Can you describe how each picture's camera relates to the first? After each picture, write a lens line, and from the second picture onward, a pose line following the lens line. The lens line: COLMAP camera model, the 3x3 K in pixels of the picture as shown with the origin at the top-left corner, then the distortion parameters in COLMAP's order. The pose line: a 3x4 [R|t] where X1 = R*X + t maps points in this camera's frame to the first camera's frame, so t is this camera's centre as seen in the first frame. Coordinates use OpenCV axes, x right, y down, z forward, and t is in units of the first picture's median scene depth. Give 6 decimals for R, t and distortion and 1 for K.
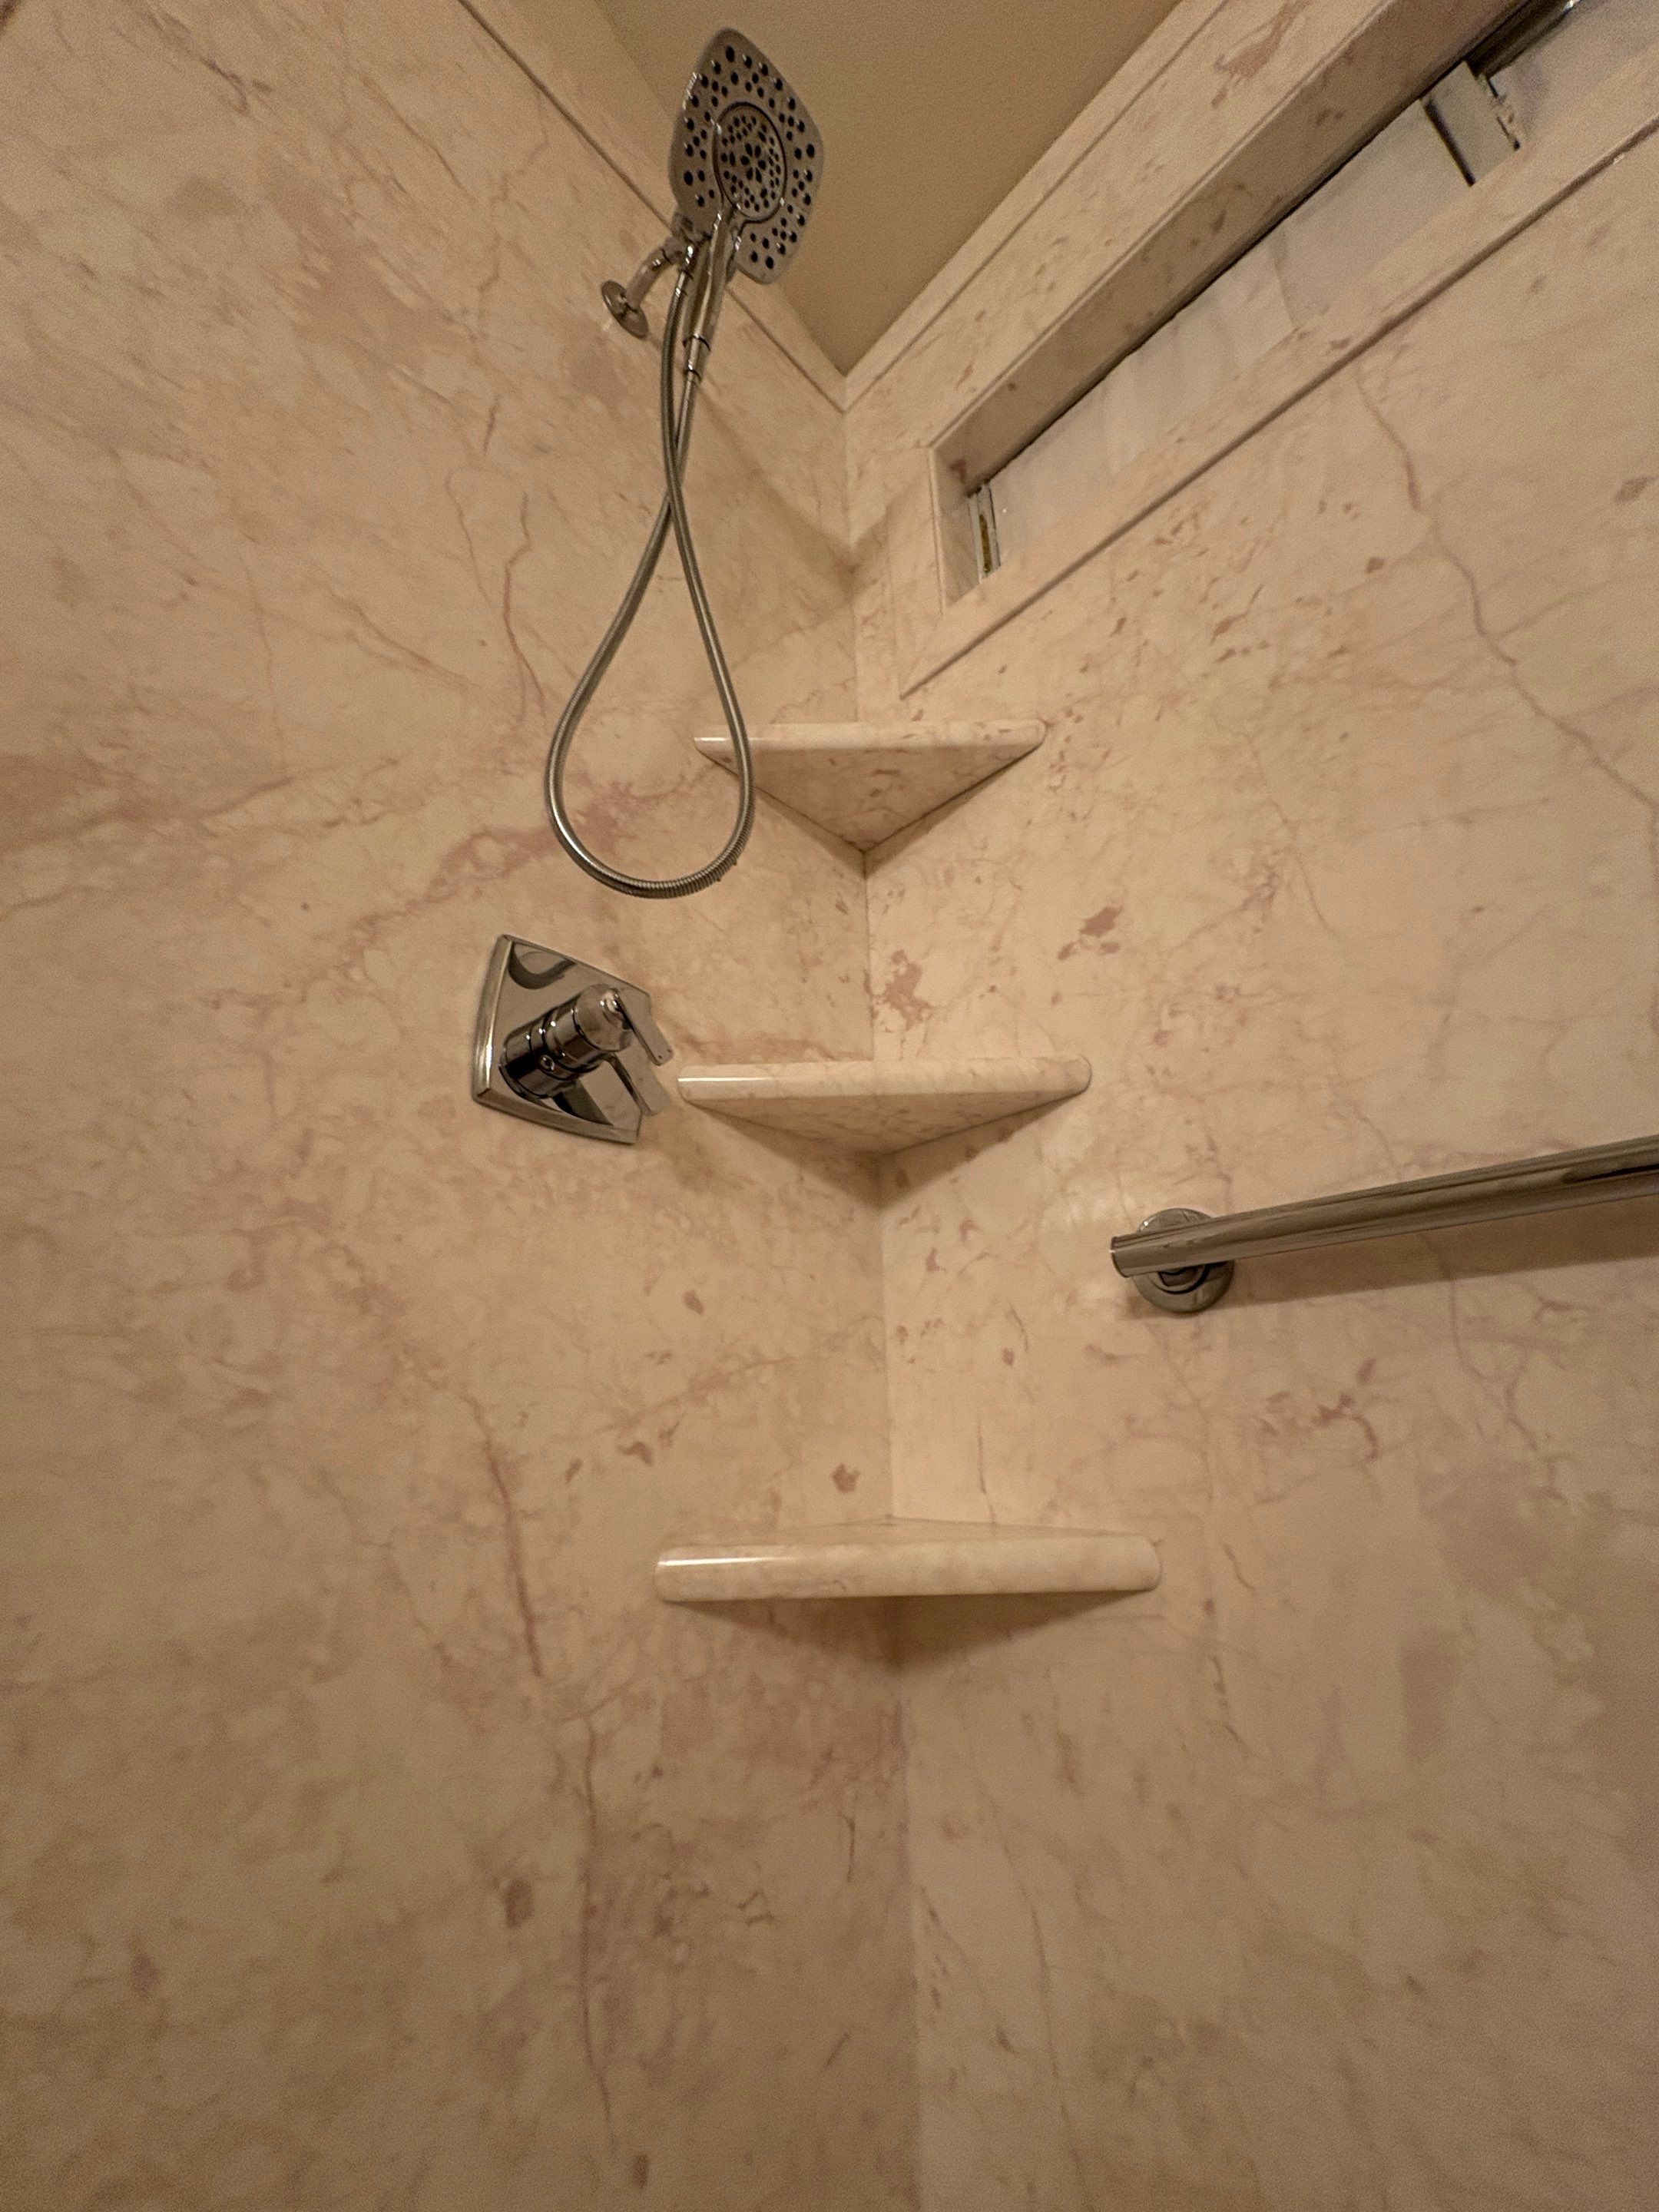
lens RADIAL K [[881.6, 0, 828.7], [0, 881.6, 1105.4], [0, 0, 1]] dist [0.000058, -0.000217]
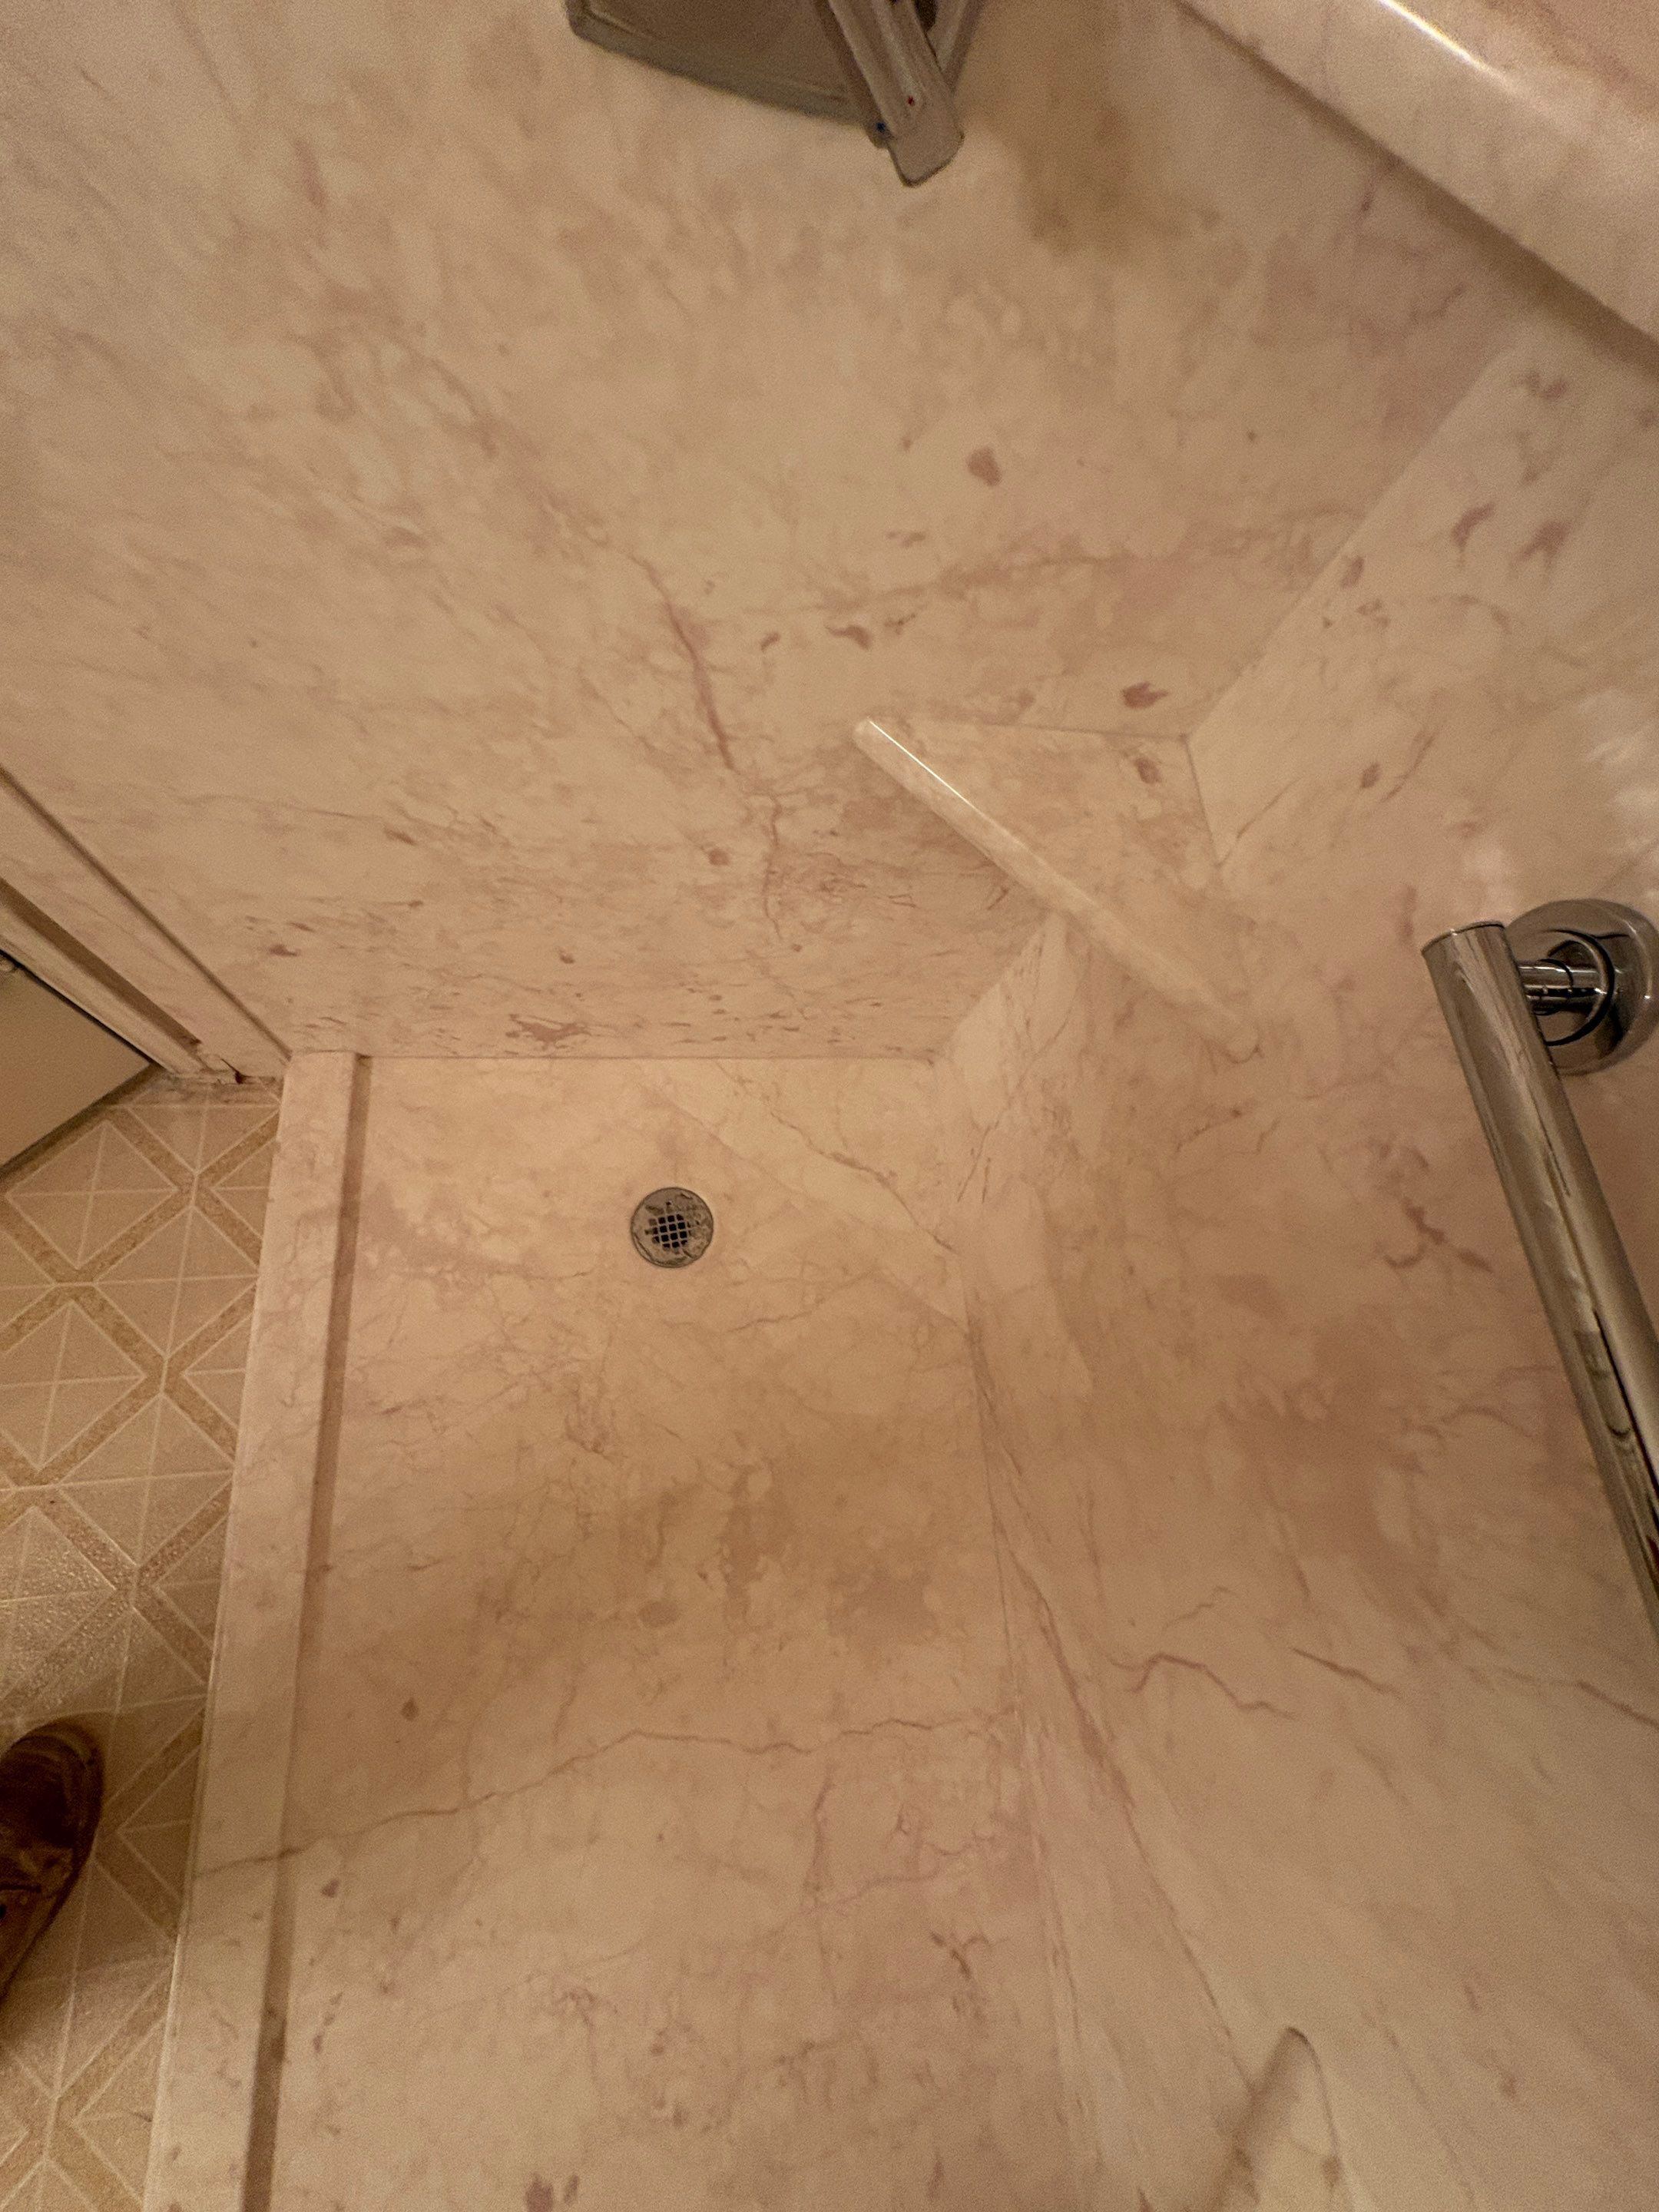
lens RADIAL K [[883.5, 0, 831.0], [0, 883.5, 1107.4], [0, 0, 1]] dist [0.000188, 0.000197]
pose [[0.746392, 0.663221, -0.055117, 0.120024], [0.032520, 0.046374, 0.998395, -0.442651], [0.664712, -0.746986, 0.013045, 0.624759]]
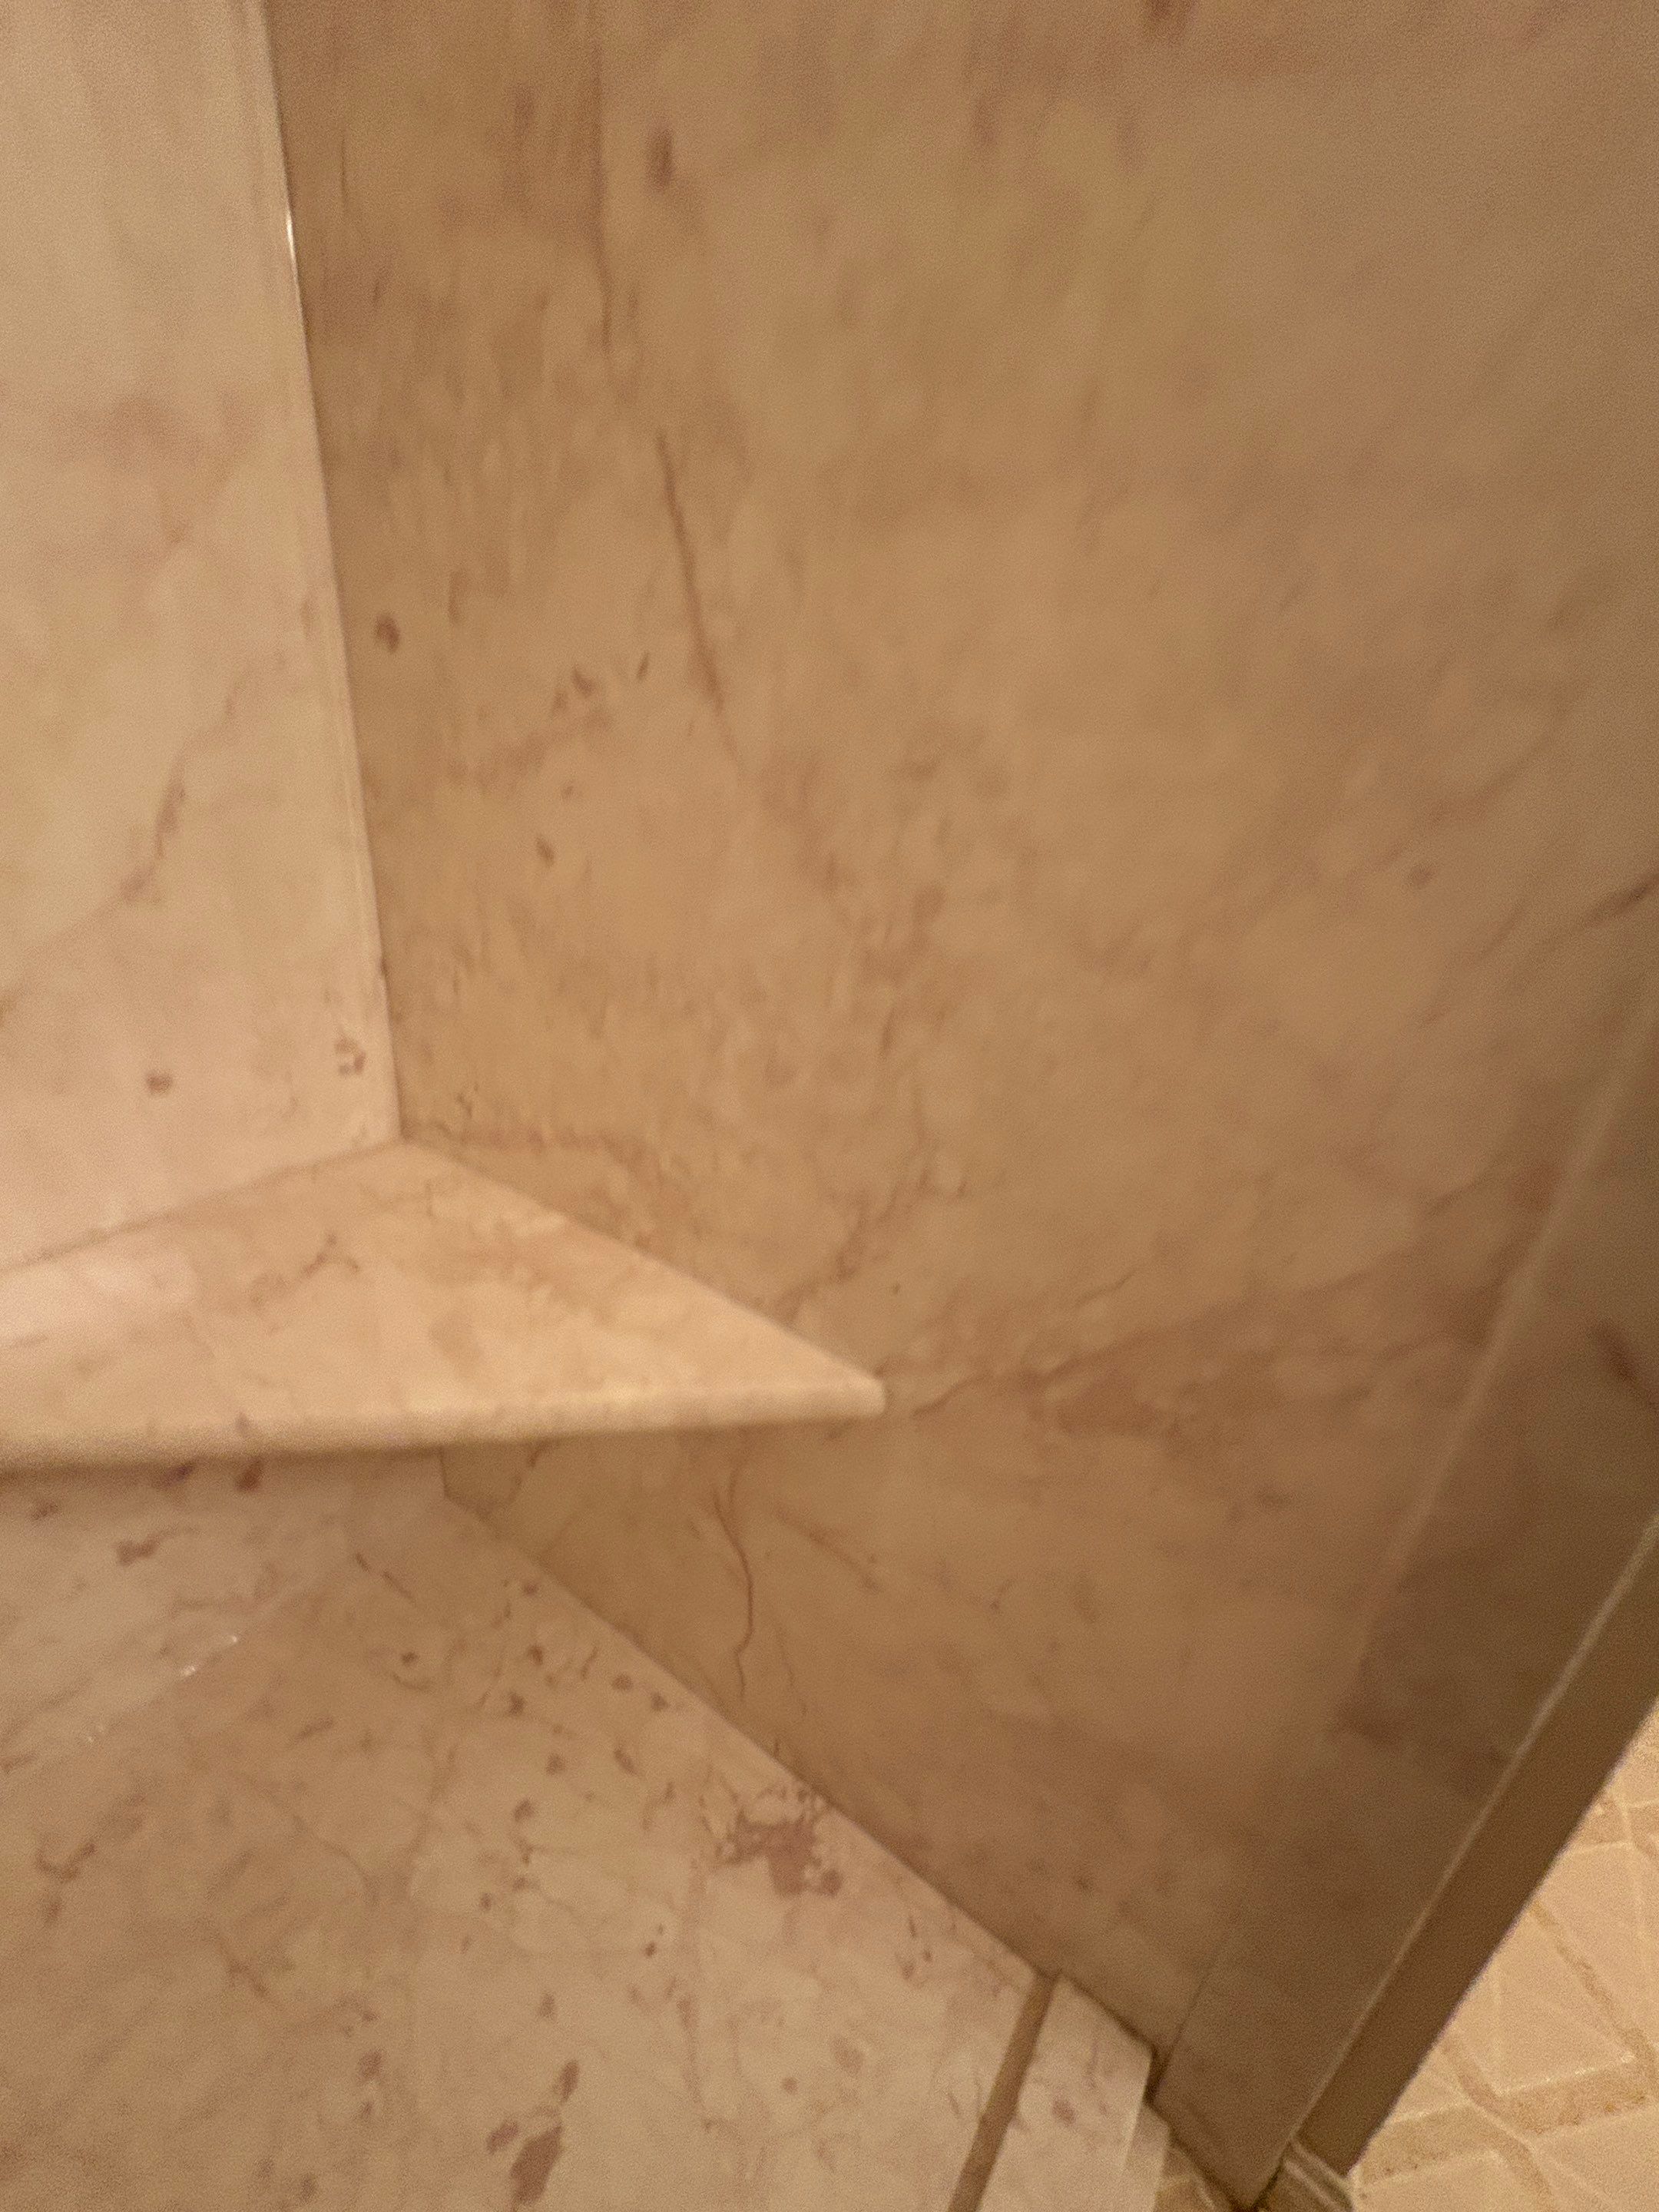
lens RADIAL K [[881.6, 0, 828.7], [0, 881.6, 1105.4], [0, 0, 1]] dist [0.000058, -0.000217]
pose [[-0.188779, -0.370575, 0.909416, 0.309696], [-0.417195, 0.868606, 0.267343, -0.410985], [-0.888994, -0.328935, -0.318576, -0.423517]]
